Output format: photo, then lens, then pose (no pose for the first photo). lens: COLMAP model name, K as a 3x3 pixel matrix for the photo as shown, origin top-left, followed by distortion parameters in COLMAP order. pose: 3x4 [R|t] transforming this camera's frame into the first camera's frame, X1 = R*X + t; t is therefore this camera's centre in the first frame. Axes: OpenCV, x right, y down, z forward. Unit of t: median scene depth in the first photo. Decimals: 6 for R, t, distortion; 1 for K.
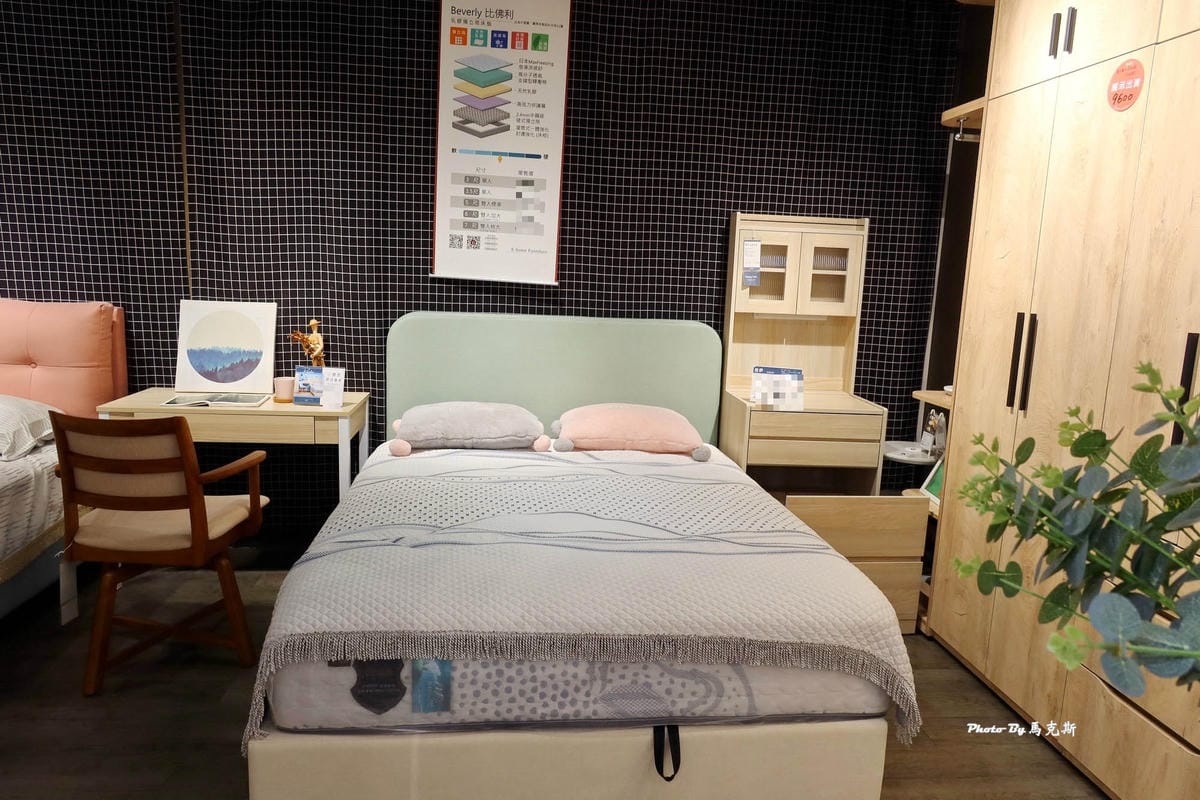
lens RADIAL K [[825.4, 0, 600.0], [0, 825.4, 400.0], [0, 0, 1]] dist [-0.007929, -0.000227]
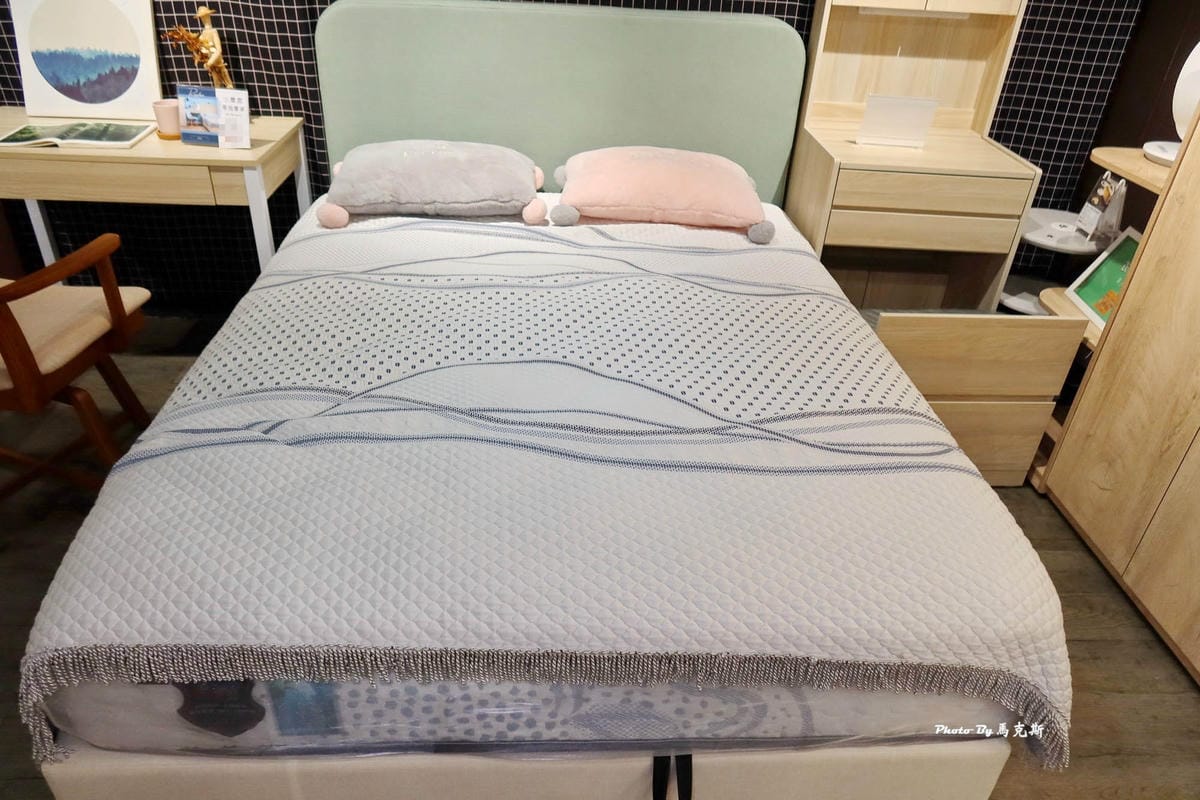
lens RADIAL K [[825.4, 0, 600.0], [0, 825.4, 400.0], [0, 0, 1]] dist [-0.007929, -0.000227]
pose [[0.998174, 0.040529, -0.044800, 0.025182], [-0.020563, 0.925224, 0.378864, -0.070286], [0.056805, -0.377251, 0.924367, 0.310683]]
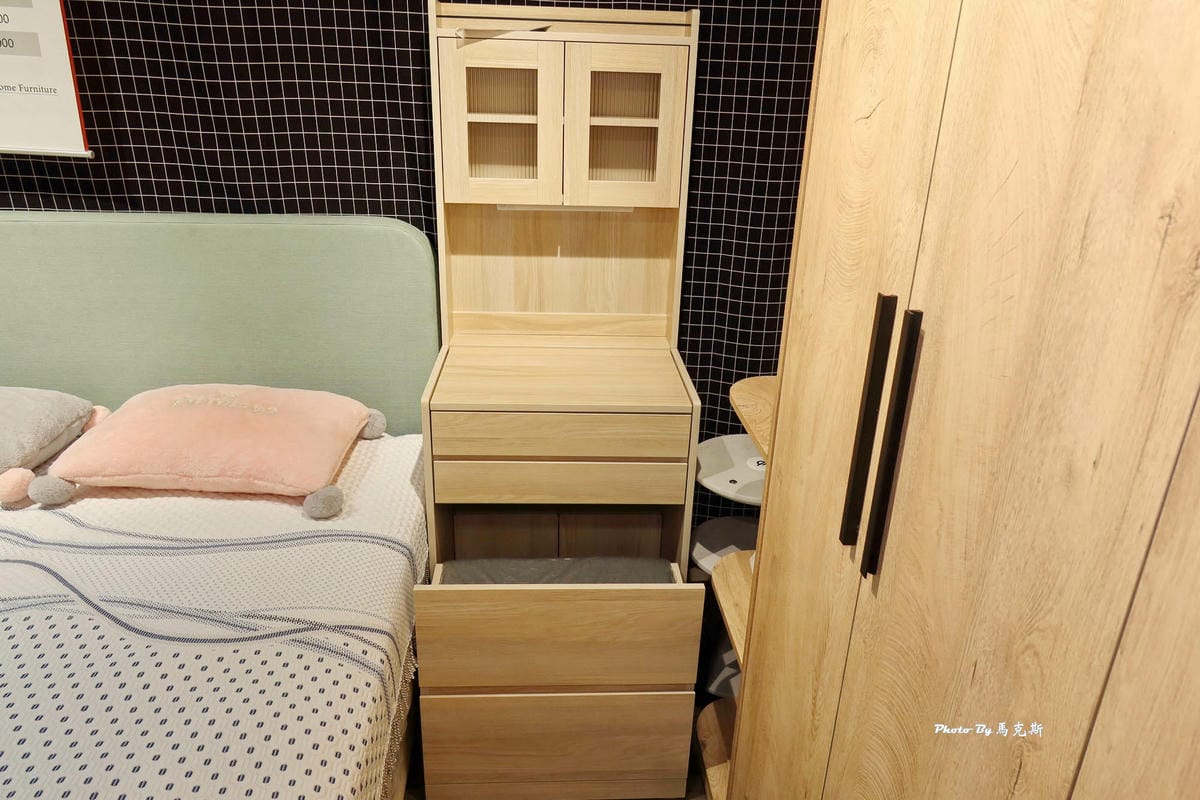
lens RADIAL K [[825.4, 0, 600.0], [0, 825.4, 400.0], [0, 0, 1]] dist [-0.007929, -0.000227]
pose [[0.999570, -0.001546, -0.029289, 0.332042], [0.007719, 0.977270, 0.211856, -0.111988], [0.028295, -0.211991, 0.976862, 0.542458]]
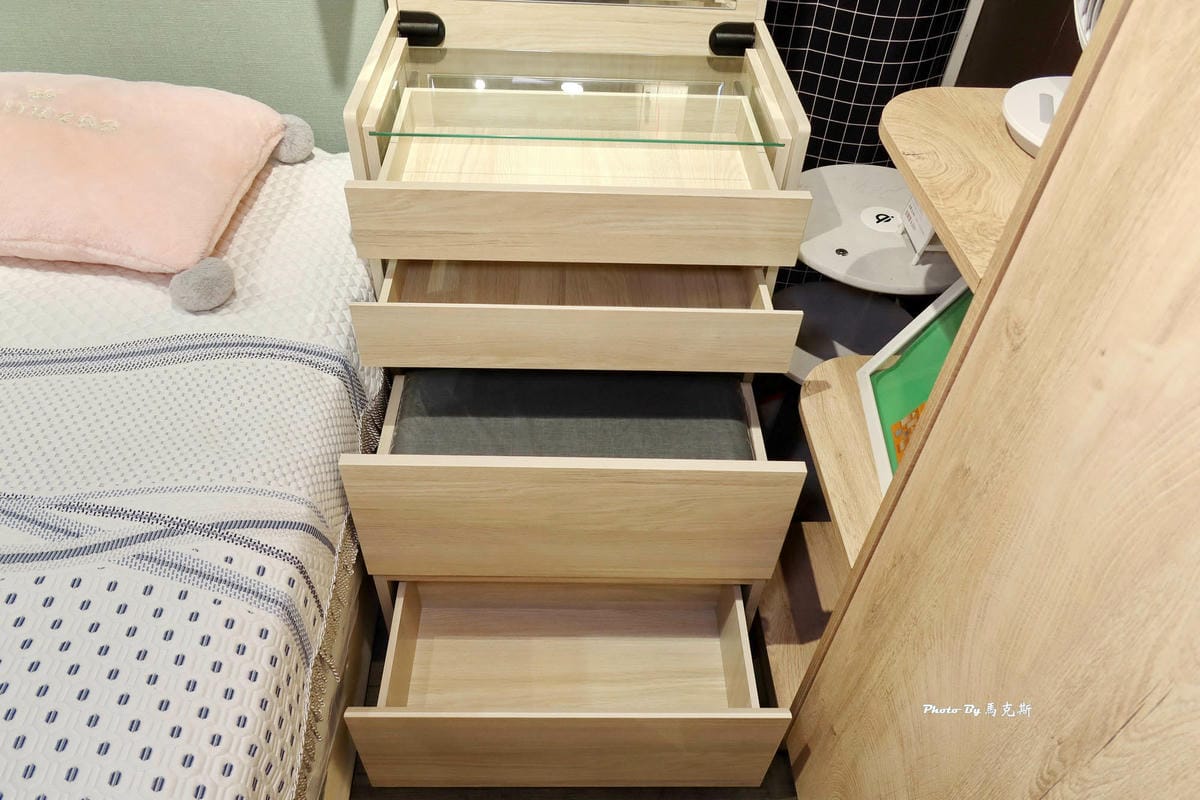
lens RADIAL K [[825.4, 0, 600.0], [0, 825.4, 400.0], [0, 0, 1]] dist [-0.007929, -0.000227]
pose [[0.998112, 0.045194, -0.041602, 0.315384], [-0.012863, 0.816027, 0.577870, -0.094724], [0.060064, -0.576244, 0.815068, 0.749627]]
